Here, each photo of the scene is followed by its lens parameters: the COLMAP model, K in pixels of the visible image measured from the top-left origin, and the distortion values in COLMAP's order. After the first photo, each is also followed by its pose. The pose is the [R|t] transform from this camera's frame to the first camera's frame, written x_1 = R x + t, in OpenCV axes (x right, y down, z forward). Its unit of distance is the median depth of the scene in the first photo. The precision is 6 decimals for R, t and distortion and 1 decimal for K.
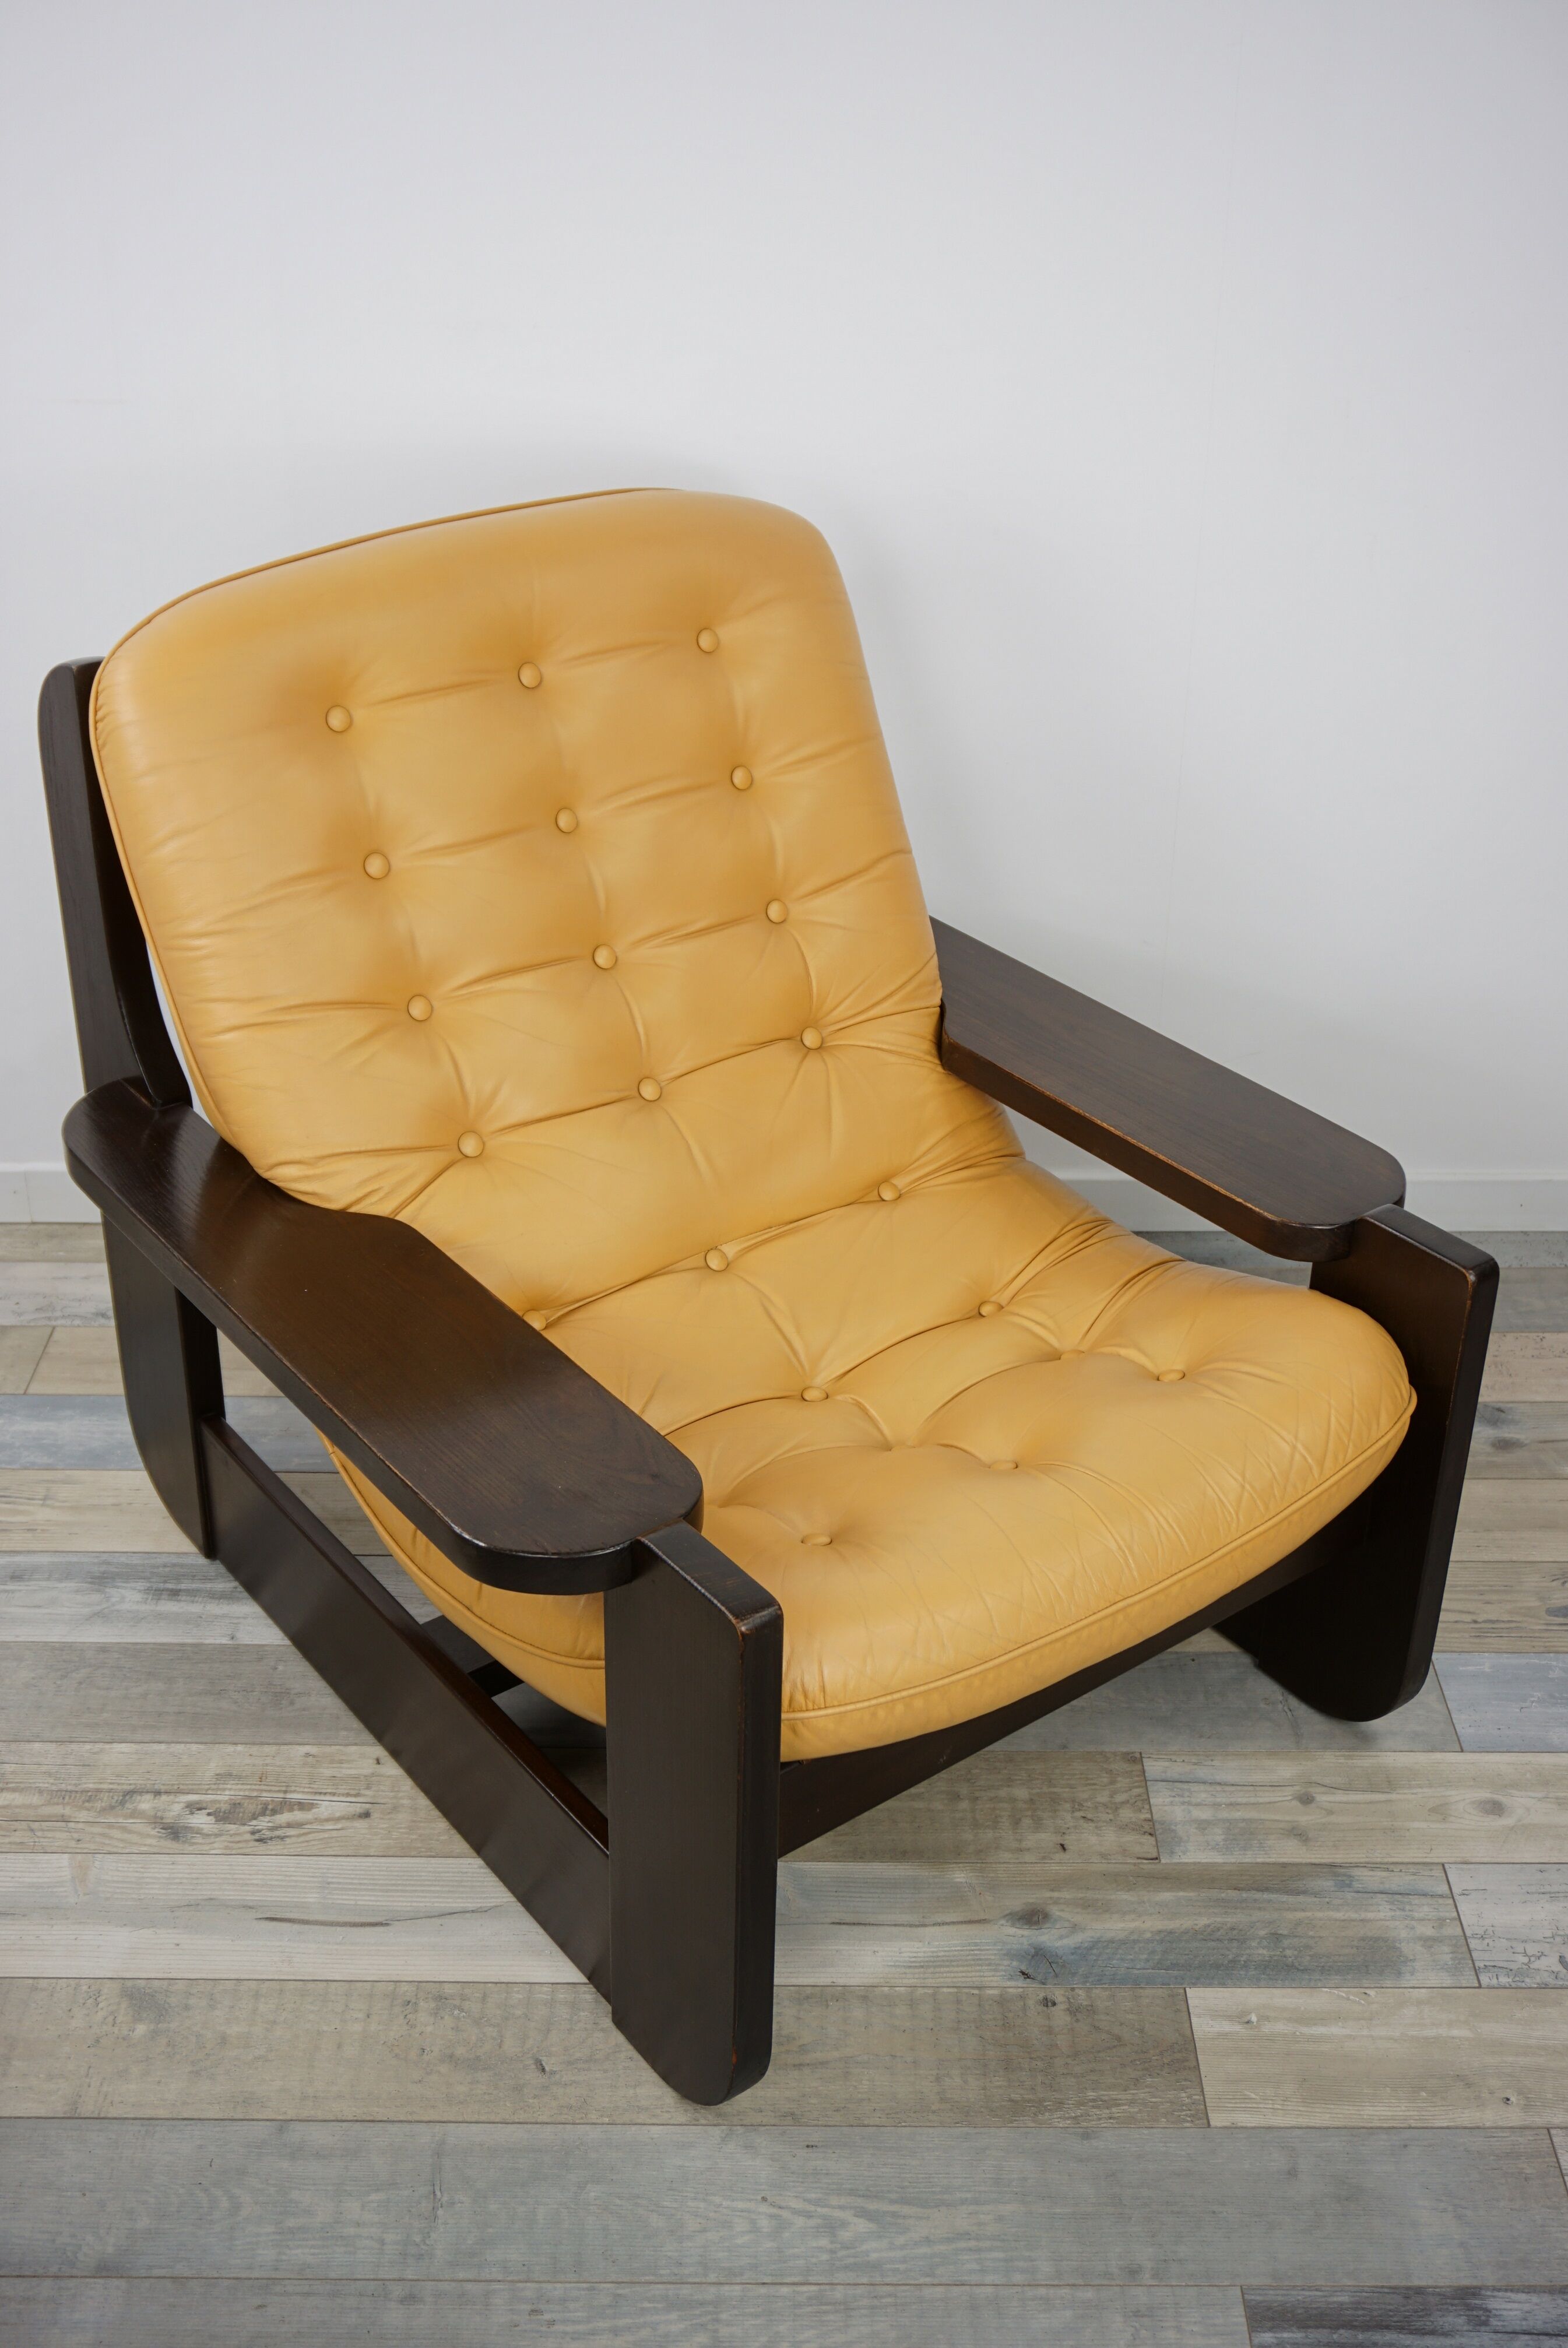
lens RADIAL K [[2610.7, 0, 796.0], [0, 2610.7, 1182.6], [0, 0, 1]] dist [-0.003261, 0.048134]
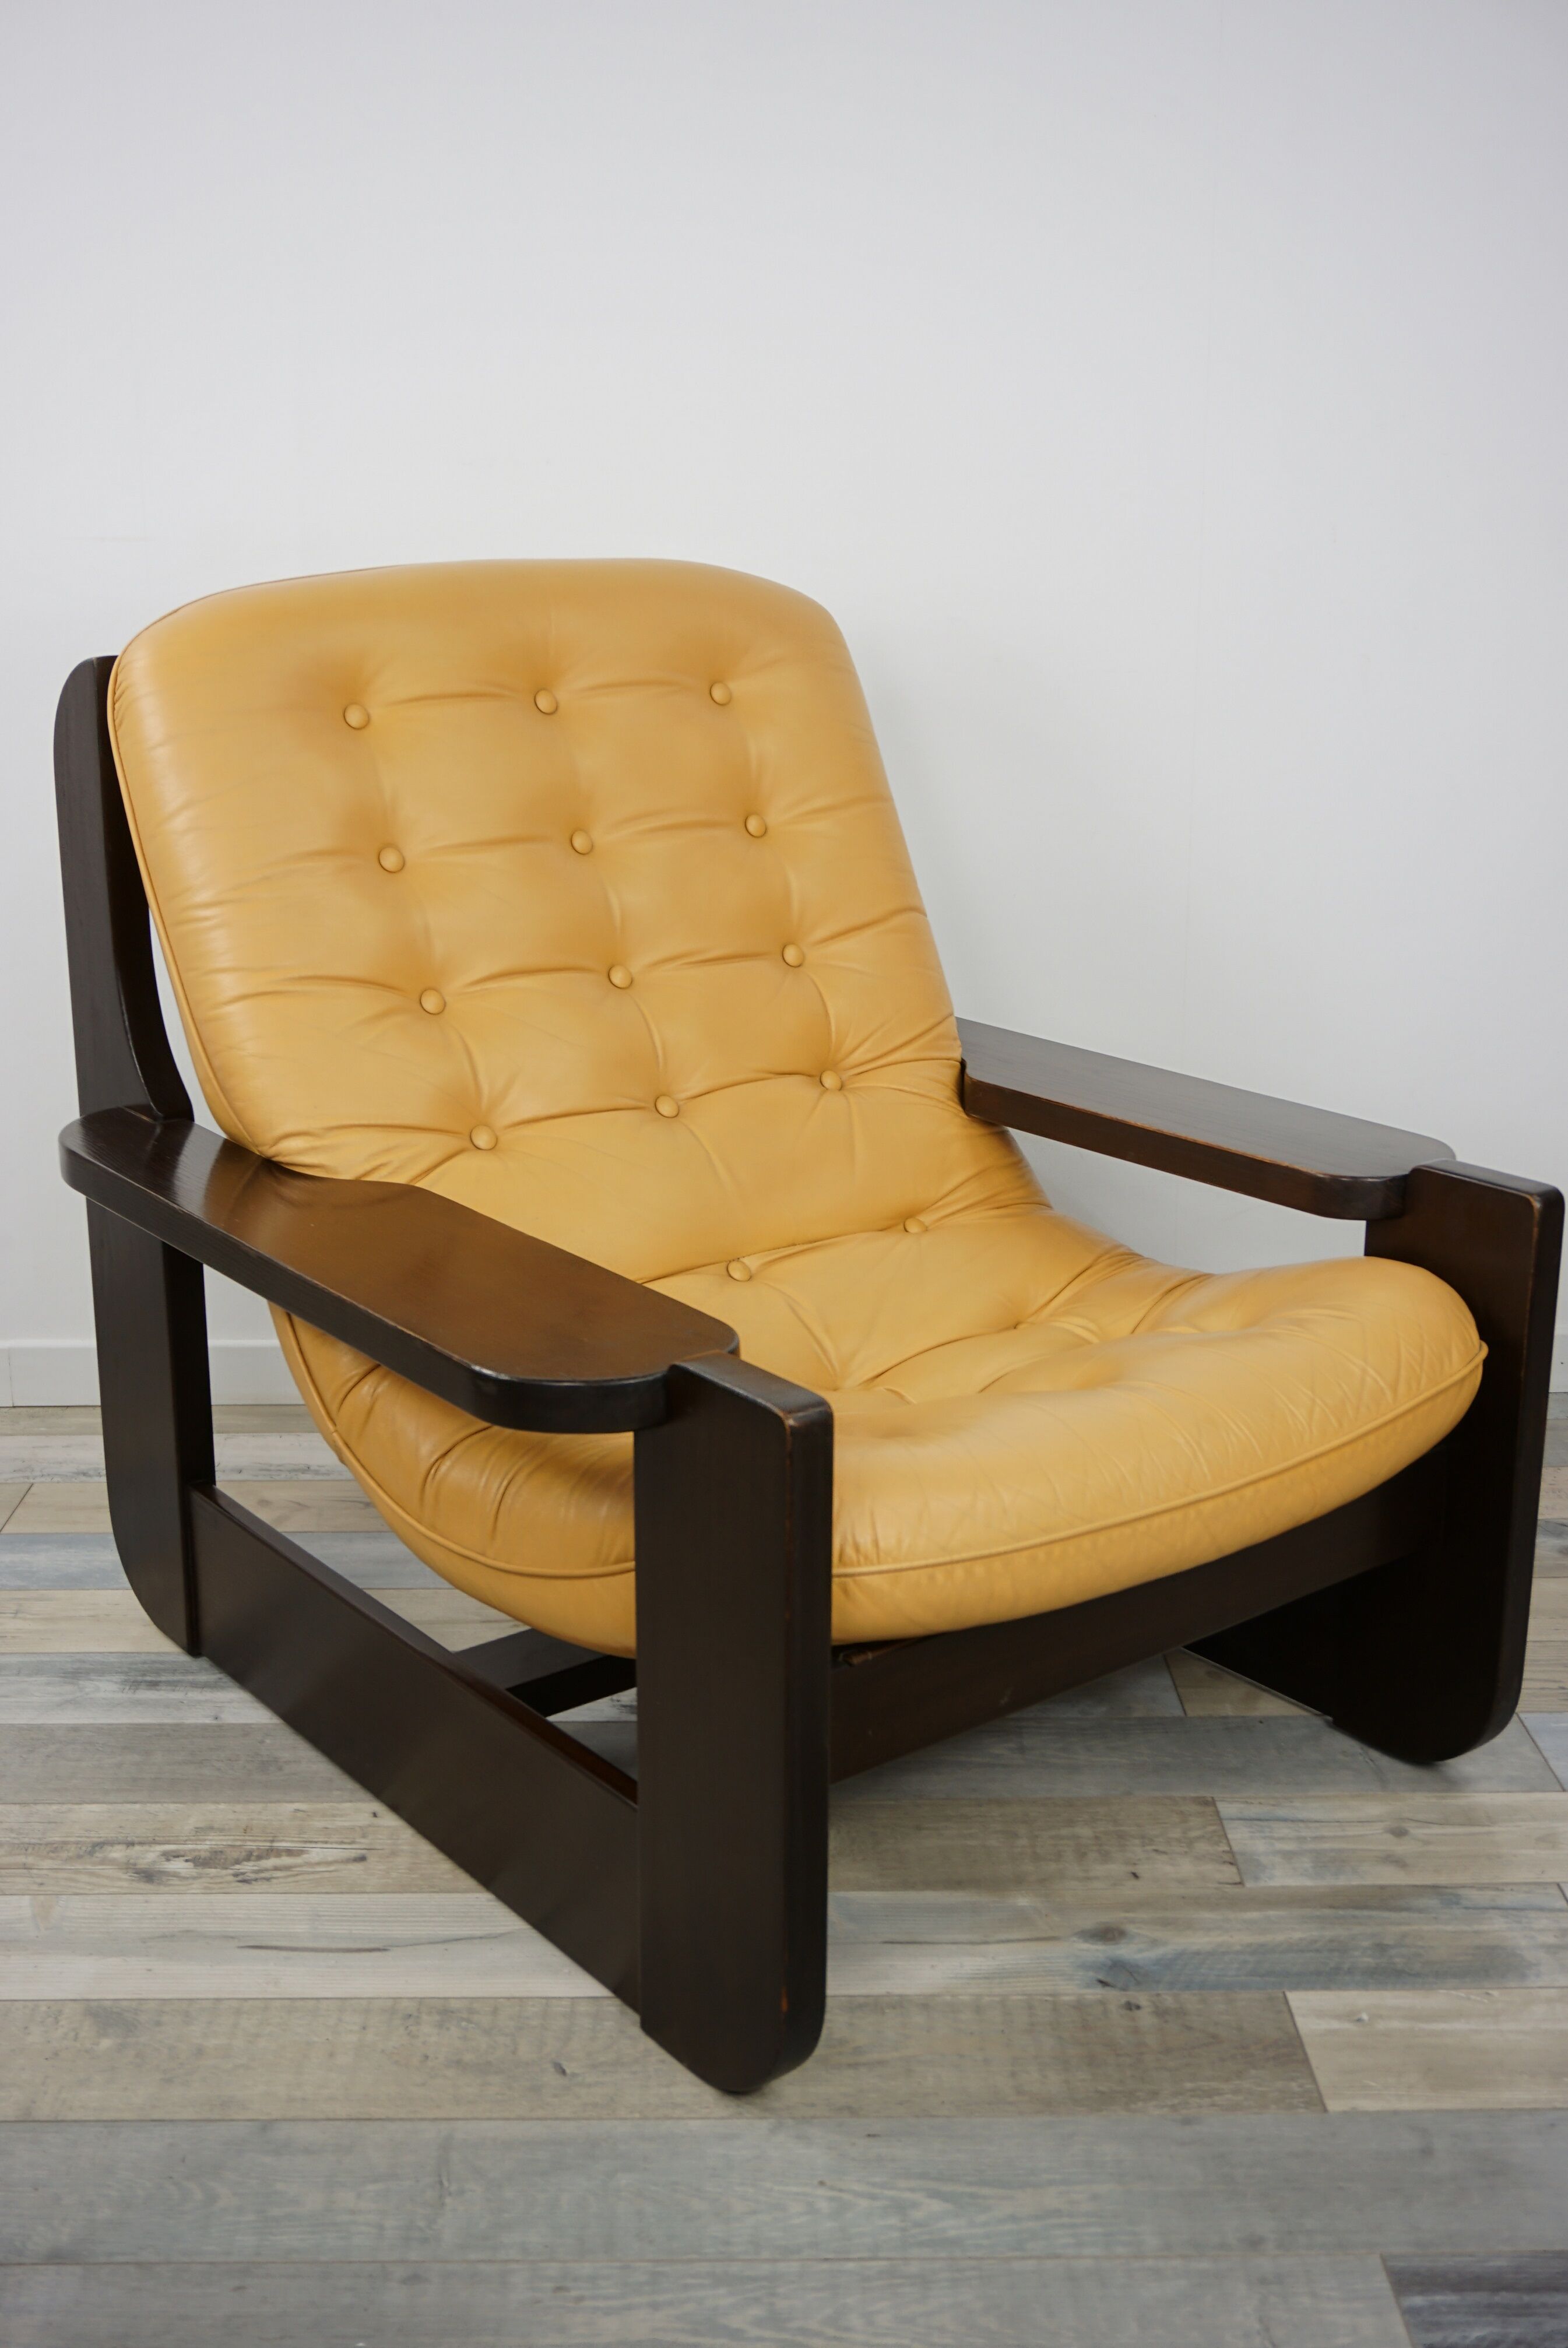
lens RADIAL K [[2611.8, 0, 784.0], [0, 2611.8, 1174.0], [0, 0, 1]] dist [0.007449, 0.029107]
pose [[0.999815, -0.017284, 0.008429, -0.023437], [0.018782, 0.971718, -0.235396, 0.239486], [-0.004122, 0.235511, 0.971863, 0.069117]]
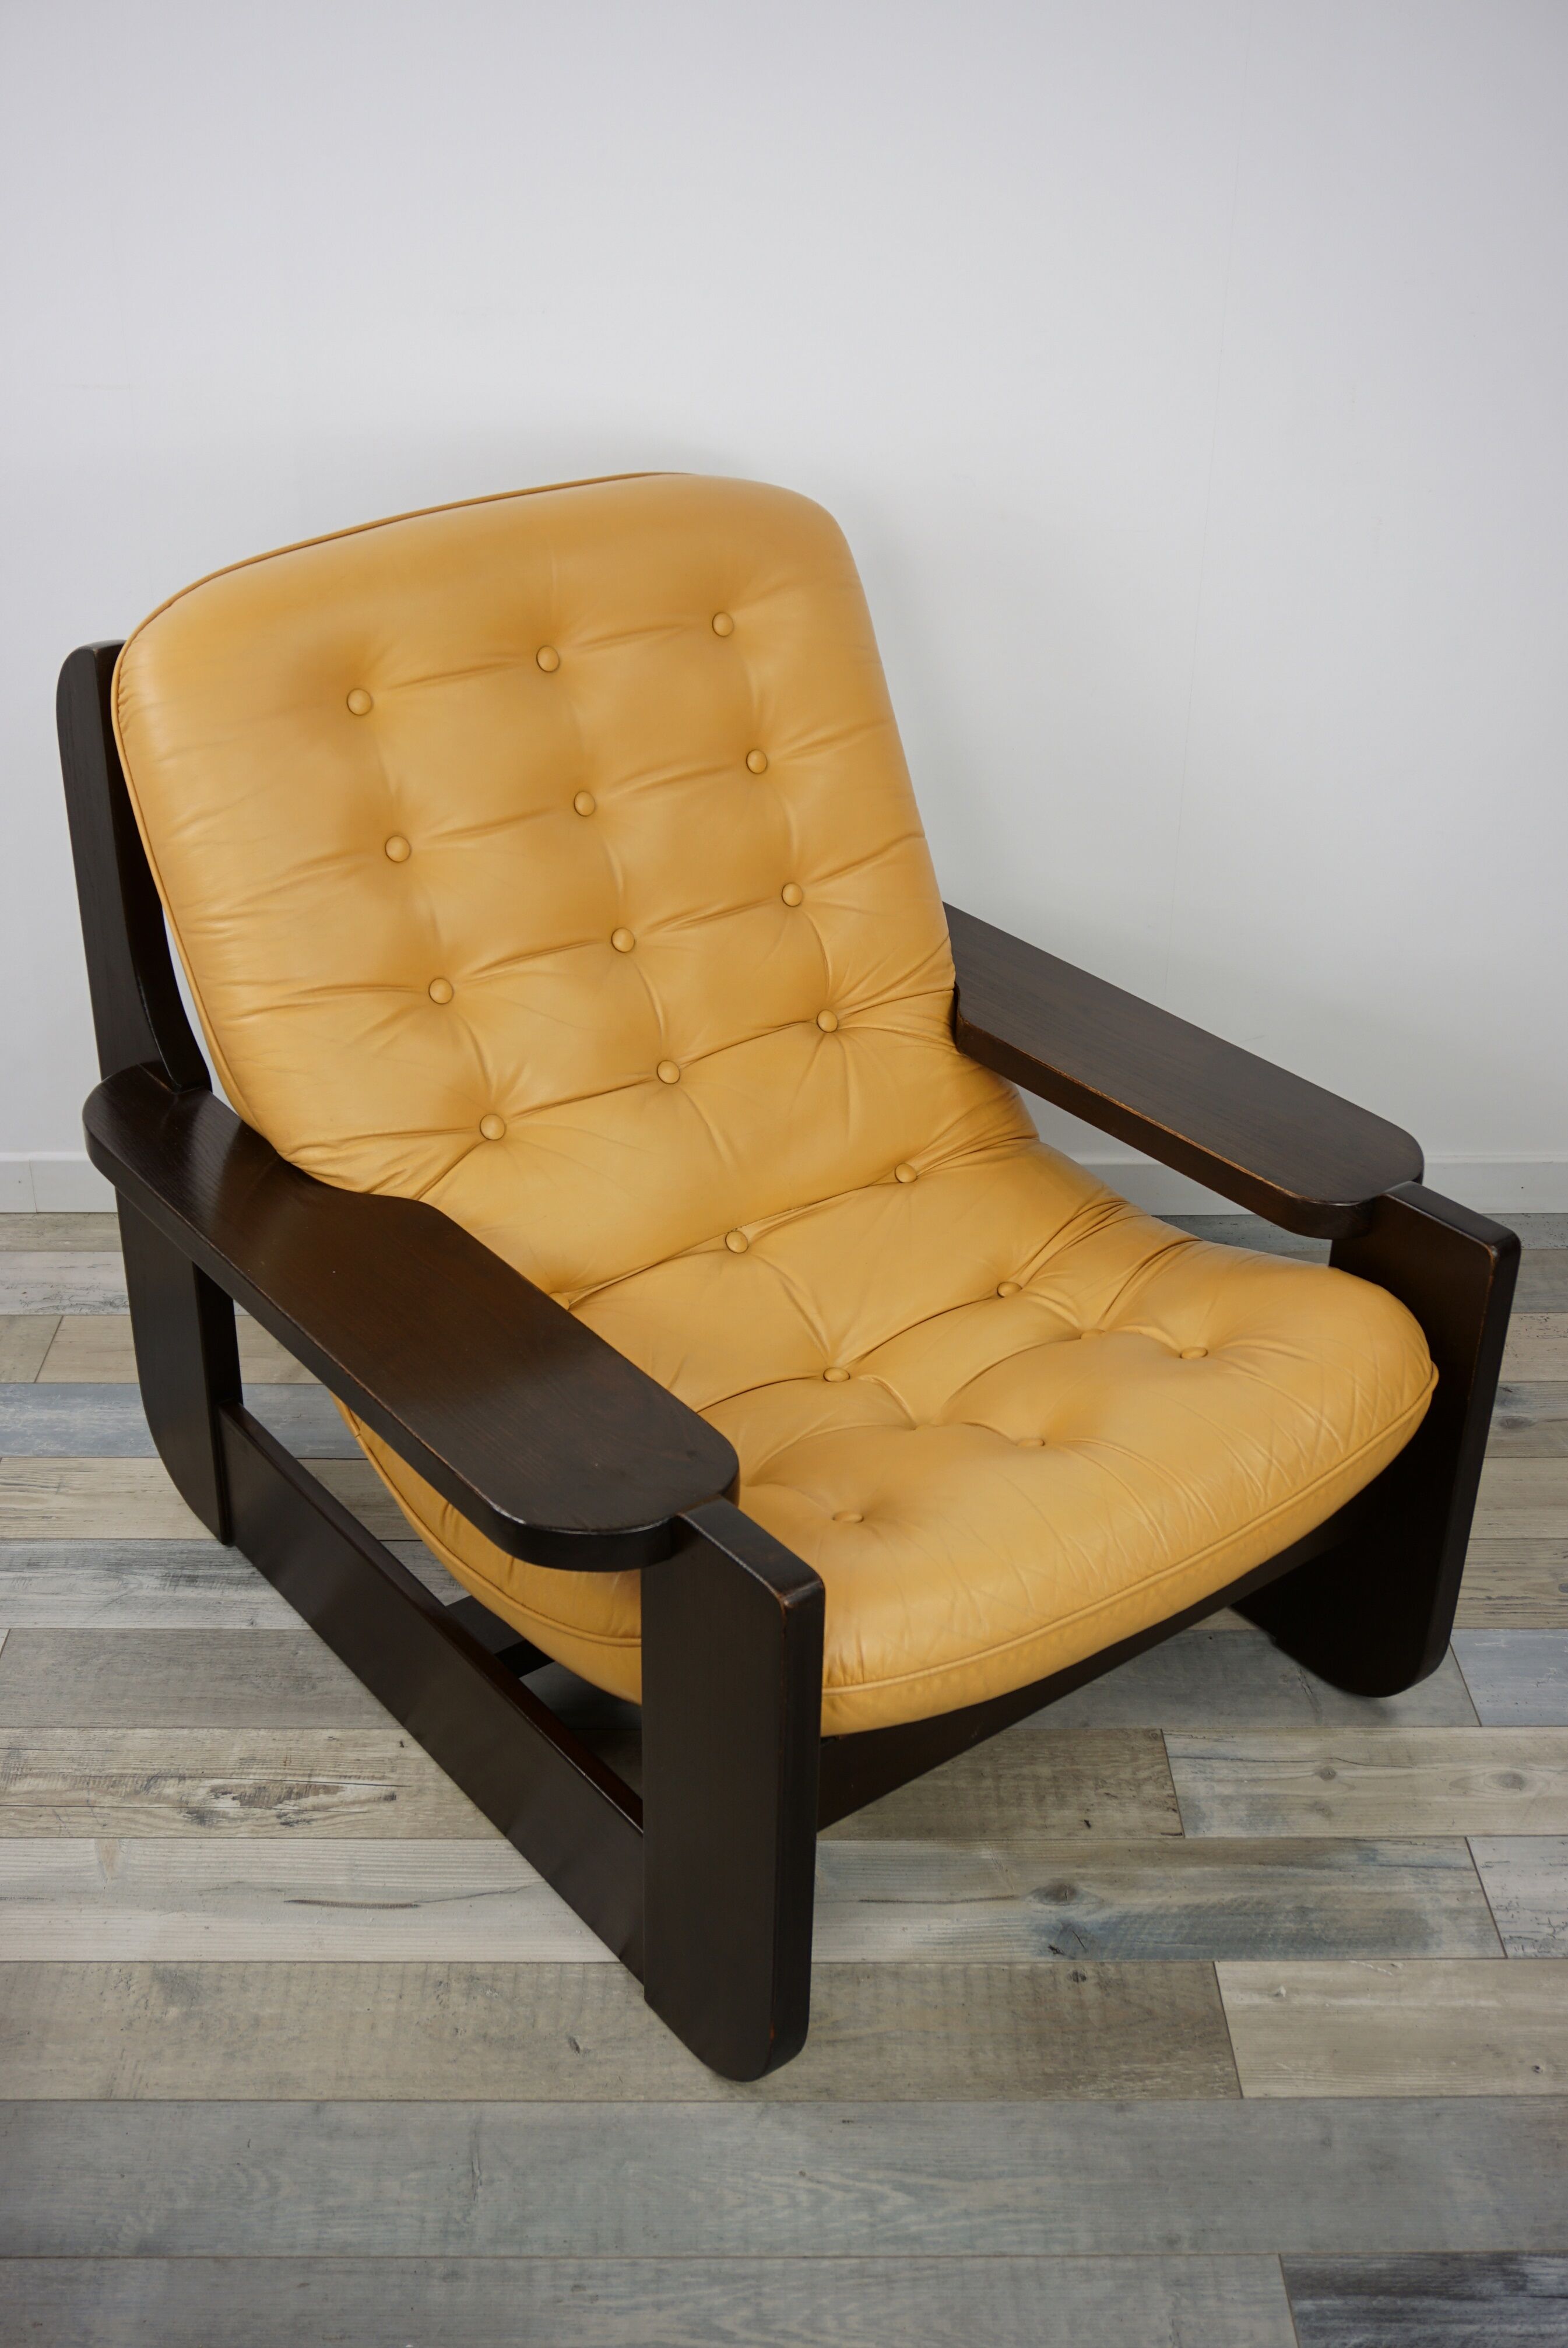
lens RADIAL K [[2610.7, 0, 796.0], [0, 2610.7, 1182.6], [0, 0, 1]] dist [-0.003261, 0.048134]
pose [[0.999879, -0.004998, 0.014761, -0.024632], [0.004992, 0.999987, 0.000424, 0.007265], [-0.014763, -0.000350, 0.999891, -0.002286]]
